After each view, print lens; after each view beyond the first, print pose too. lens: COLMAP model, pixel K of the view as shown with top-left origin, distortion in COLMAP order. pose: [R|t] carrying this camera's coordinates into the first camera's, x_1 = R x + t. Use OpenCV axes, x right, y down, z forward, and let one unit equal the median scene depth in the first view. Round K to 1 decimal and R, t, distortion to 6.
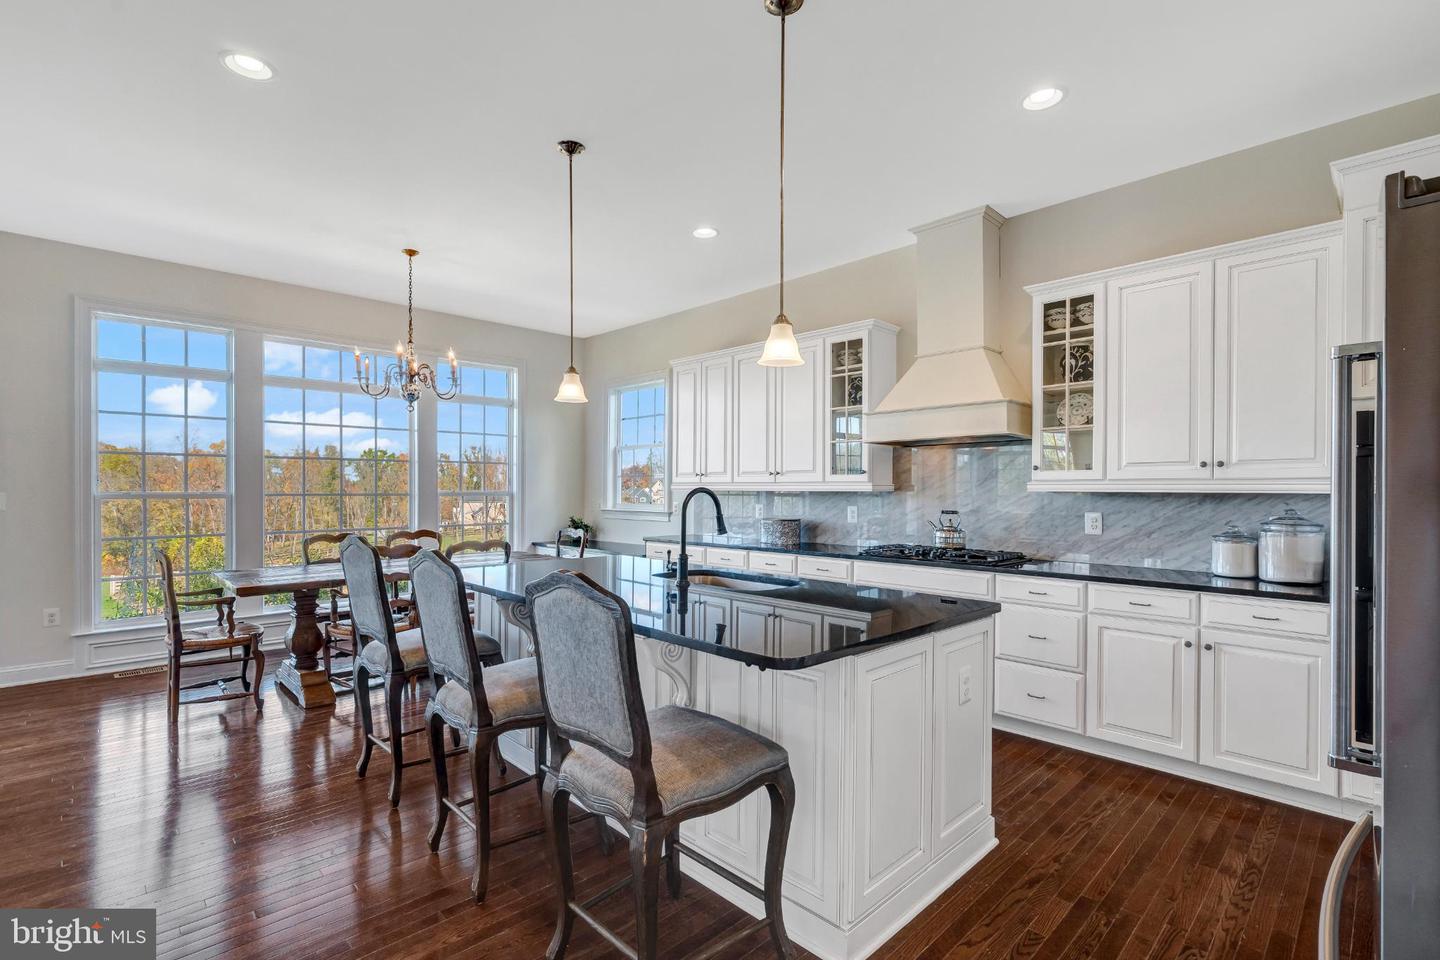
lens RADIAL K [[665.9, 0, 680.8], [0, 665.9, 488.2], [0, 0, 1]] dist [-0.004483, 0.002534]
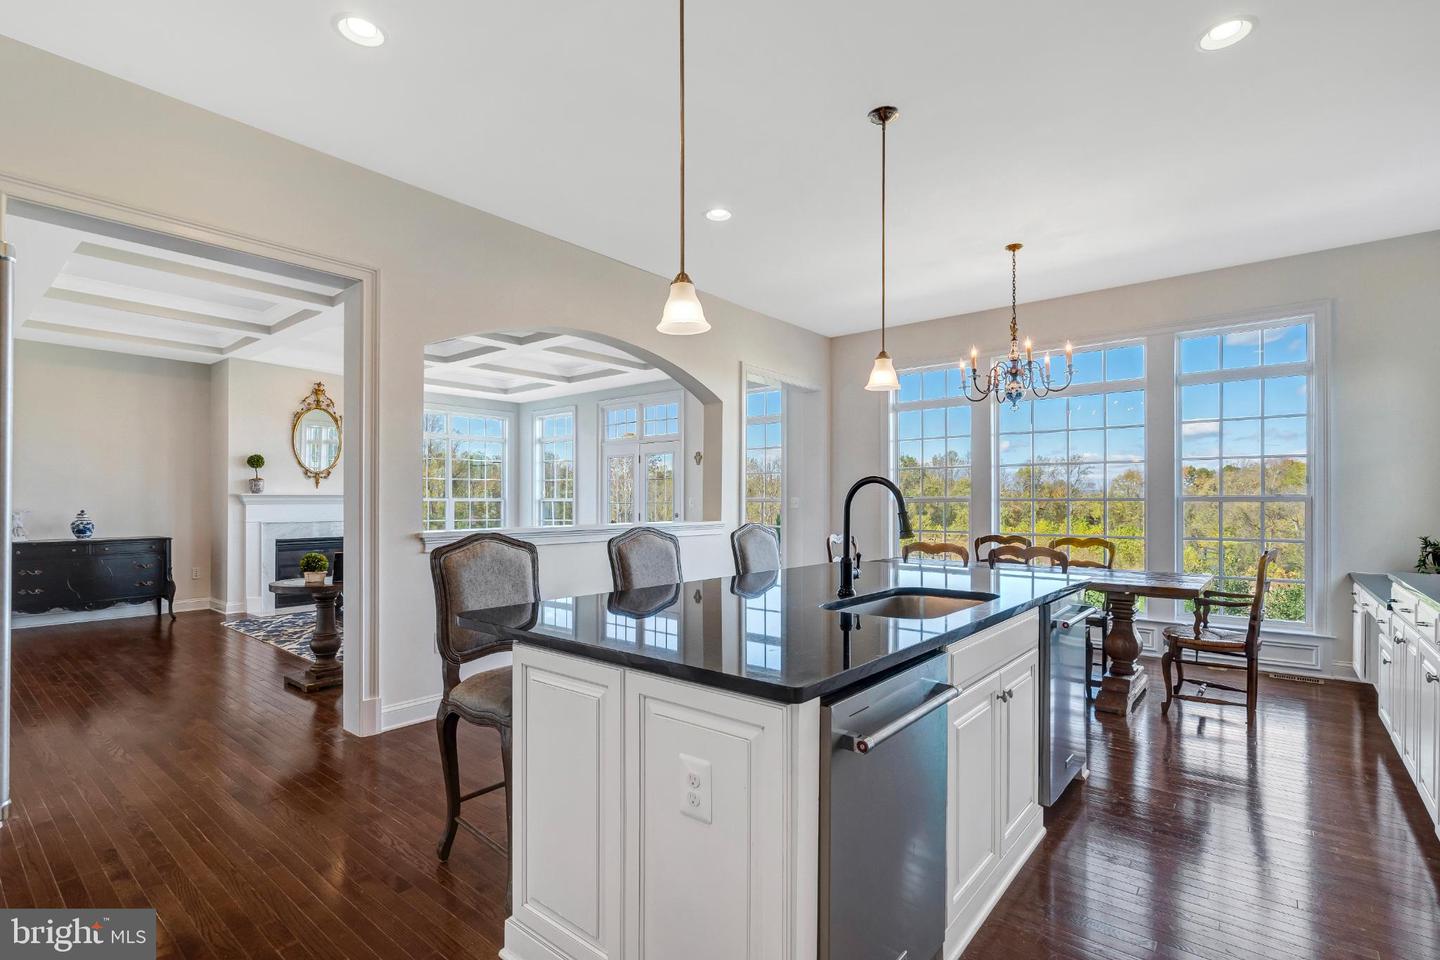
lens RADIAL K [[665.9, 0, 726.2], [0, 665.9, 498.7], [0, 0, 1]] dist [-0.004483, 0.002534]
pose [[0.141513, -0.007914, -0.989905, 0.510918], [-0.001180, 0.999966, -0.008163, 0.021652], [0.989936, 0.002323, 0.141498, 0.465529]]
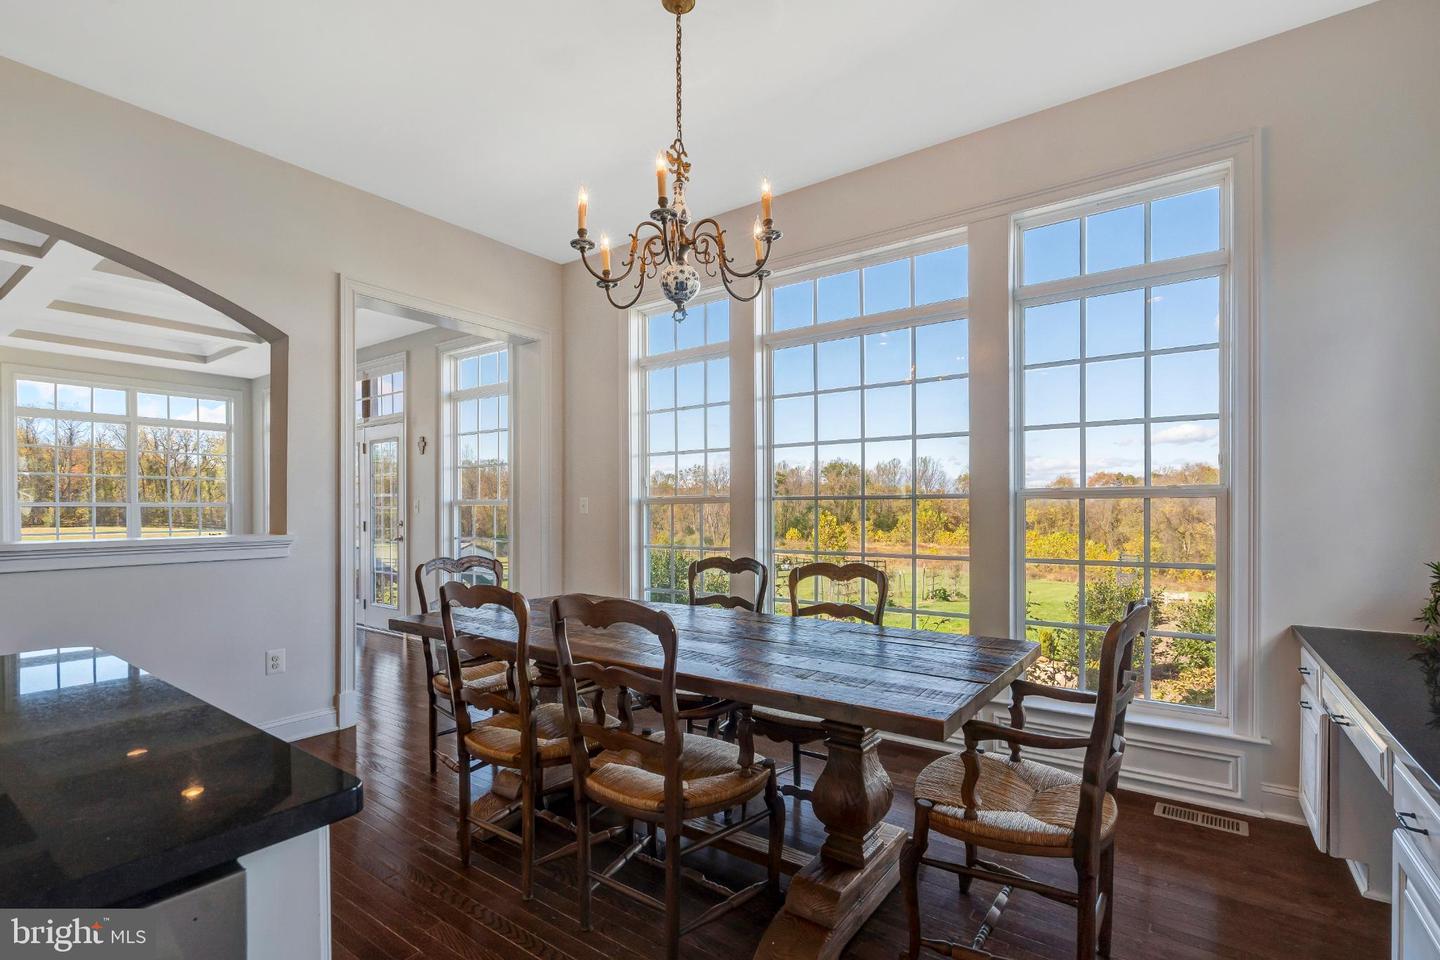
lens RADIAL K [[665.9, 0, 712.4], [0, 665.9, 509.1], [0, 0, 1]] dist [-0.004483, 0.002534]
pose [[0.205005, -0.002991, -0.978756, 0.096104], [0.003011, 0.999993, -0.002426, 0.027856], [0.978756, -0.002450, 0.205012, 0.949673]]
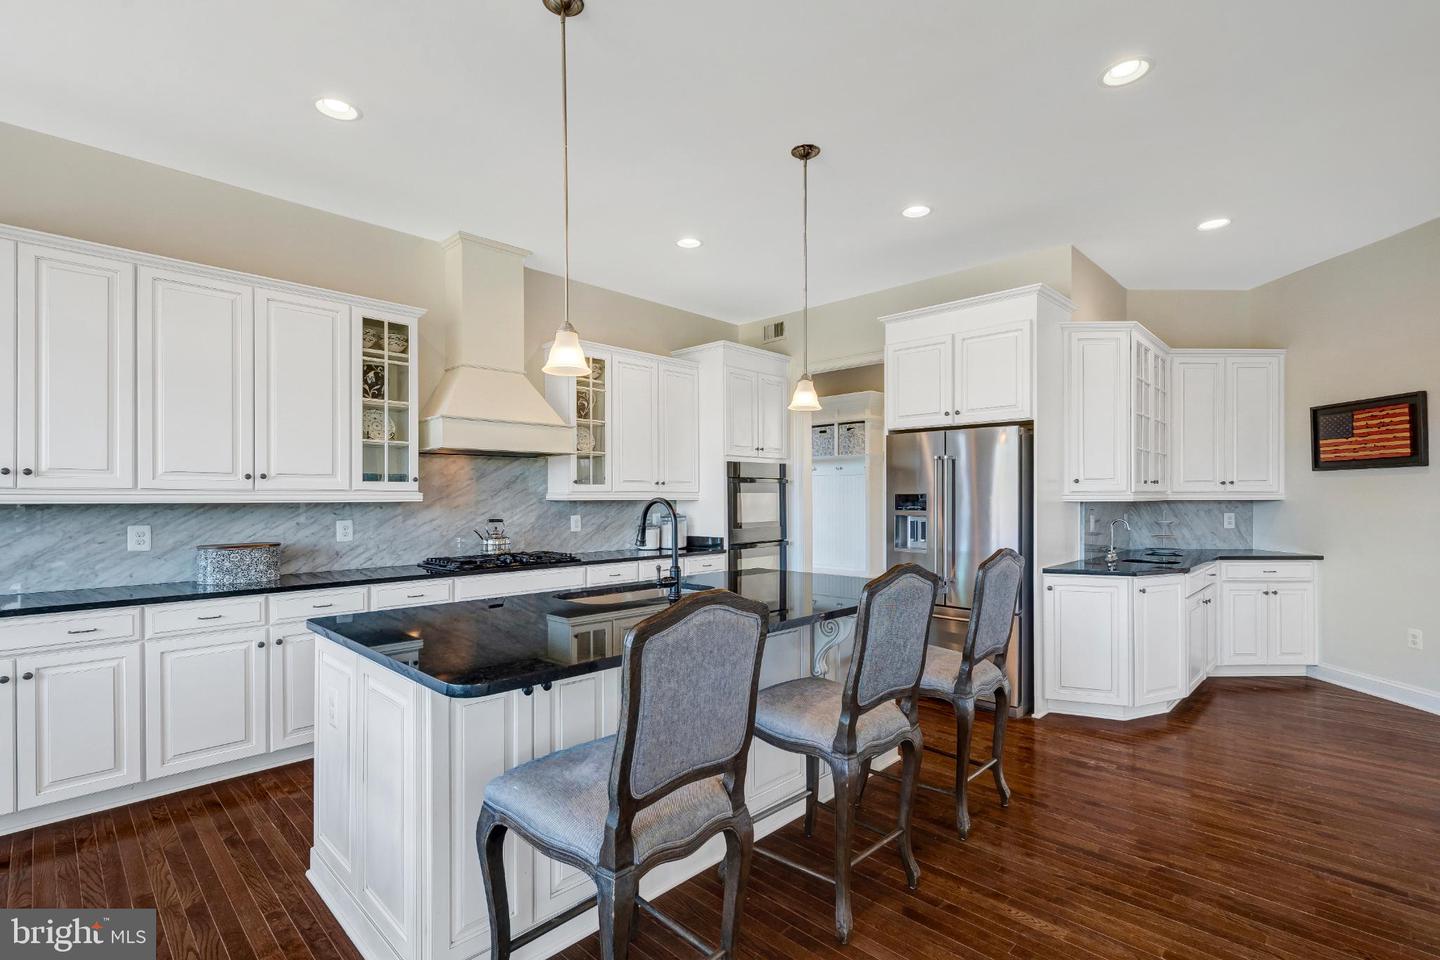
lens RADIAL K [[665.9, 0, 686.6], [0, 665.9, 497.1], [0, 0, 1]] dist [-0.004483, 0.002534]
pose [[-0.027768, 0.000142, 0.999614, -0.590675], [0.002005, 0.999998, -0.000087, -0.000683], [-0.999612, 0.002001, -0.027768, 0.646026]]
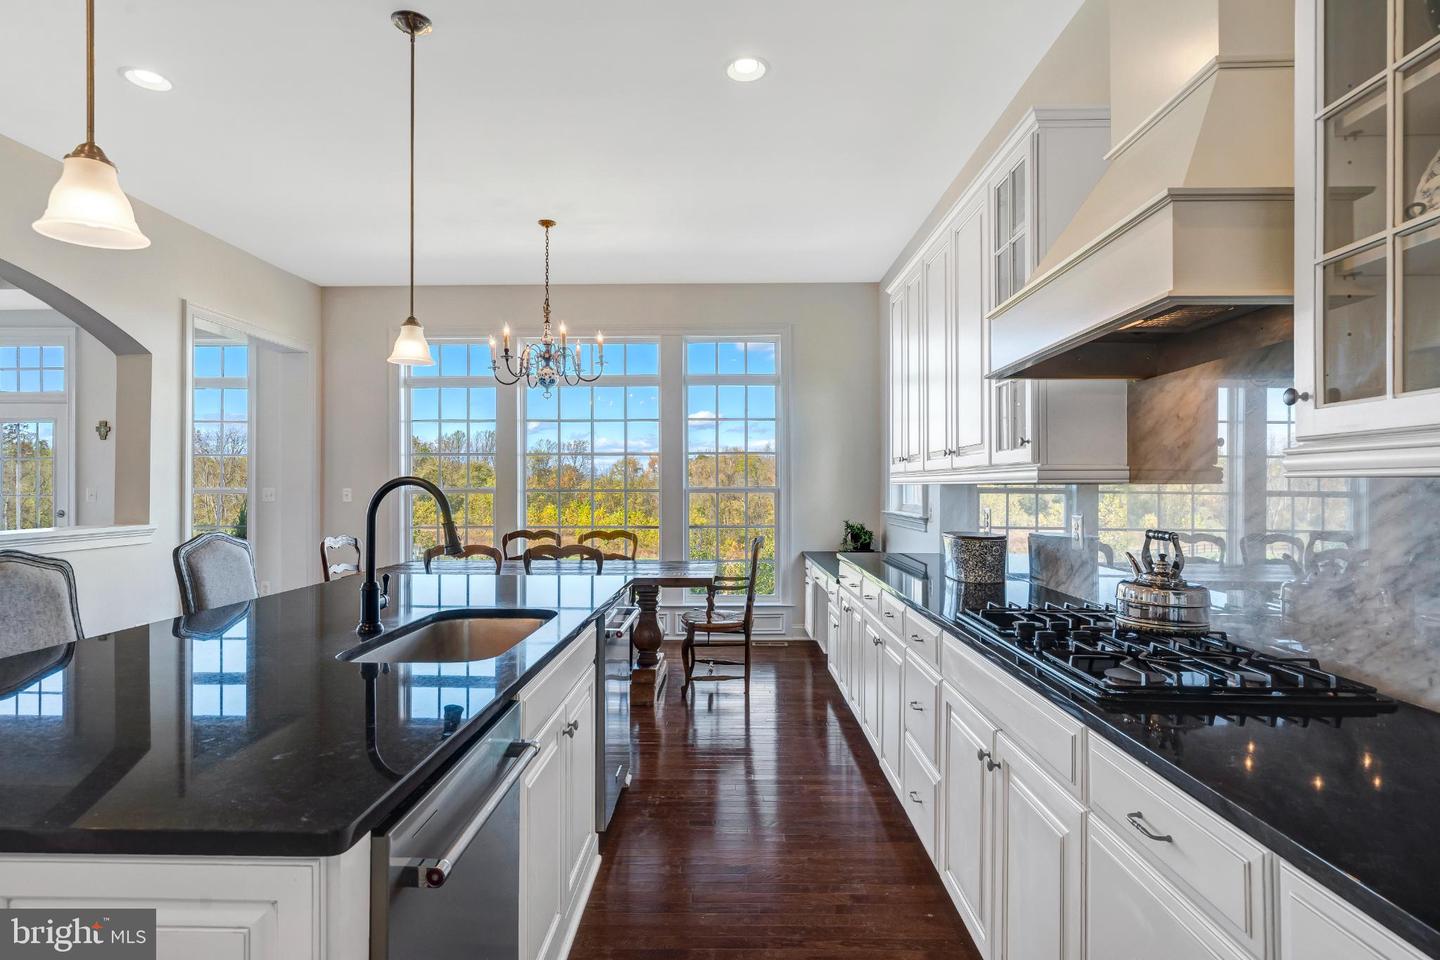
lens RADIAL K [[722.2, 0, 704.8], [0, 722.2, 482.4], [0, 0, 1]] dist [-0.004051, 0.004123]
pose [[0.716121, -0.007611, -0.697935, 0.449236], [0.003590, 0.999967, -0.007221, 0.007316], [0.697967, 0.002666, 0.716125, 0.463772]]
